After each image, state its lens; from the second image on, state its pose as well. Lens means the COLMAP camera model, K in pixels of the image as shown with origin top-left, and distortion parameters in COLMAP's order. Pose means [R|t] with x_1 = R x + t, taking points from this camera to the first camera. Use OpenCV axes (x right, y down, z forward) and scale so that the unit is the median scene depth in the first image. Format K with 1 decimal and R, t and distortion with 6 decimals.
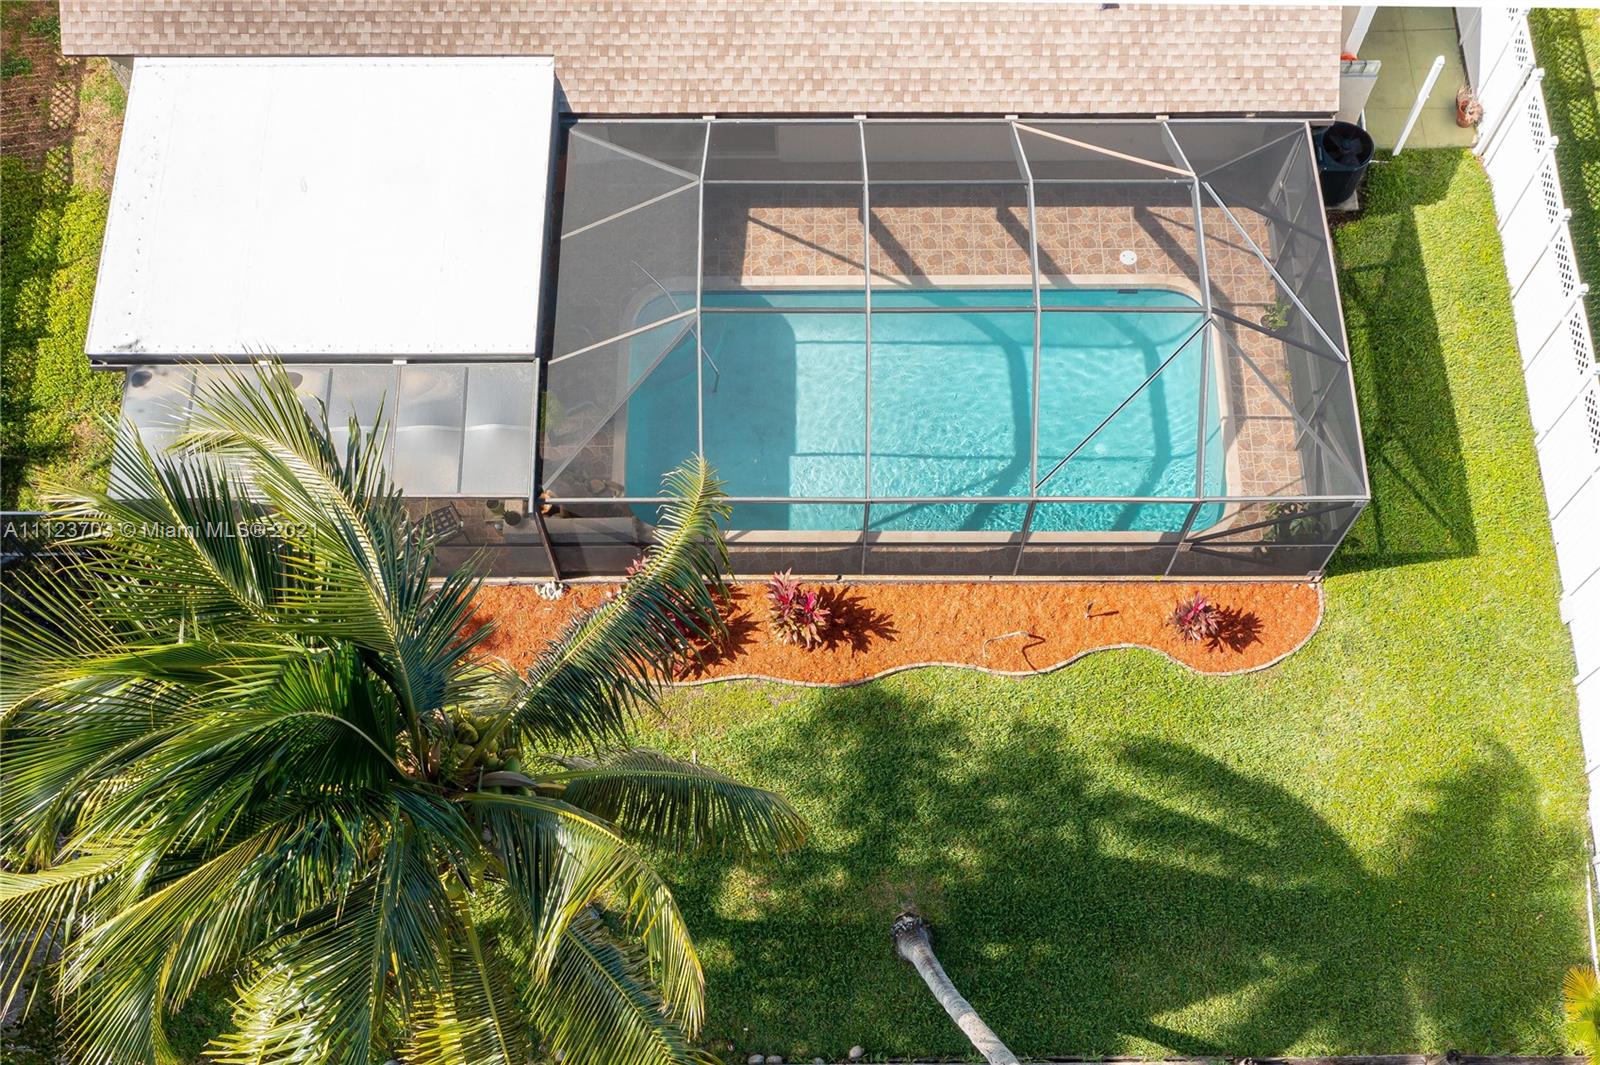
lens RADIAL K [[1589.6, 0, 800.0], [0, 1589.6, 532.5], [0, 0, 1]] dist [-0.001562, 0.008433]
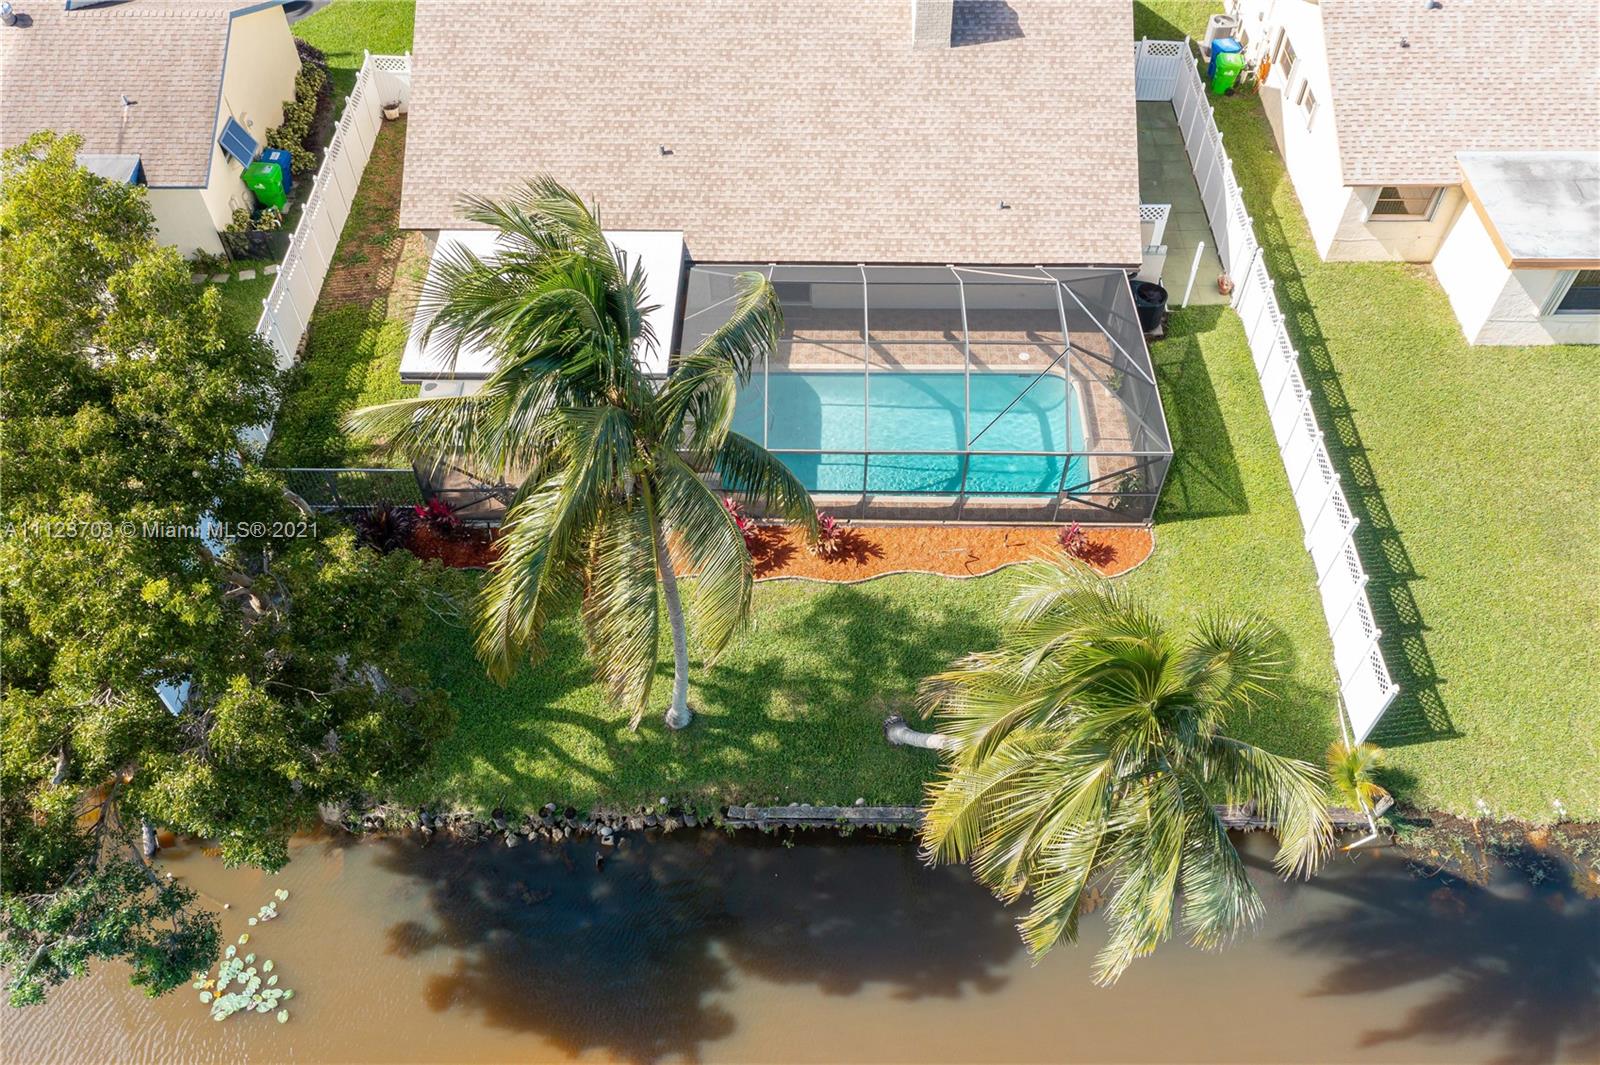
lens RADIAL K [[1275.0, 0, 792.4], [0, 1275.0, 538.1], [0, 0, 1]] dist [-0.002266, 0.004907]
pose [[0.999865, 0.011967, -0.011262, -0.016870], [-0.014848, 0.951535, -0.307183, 0.436030], [0.007040, 0.307308, 0.951584, -0.209430]]
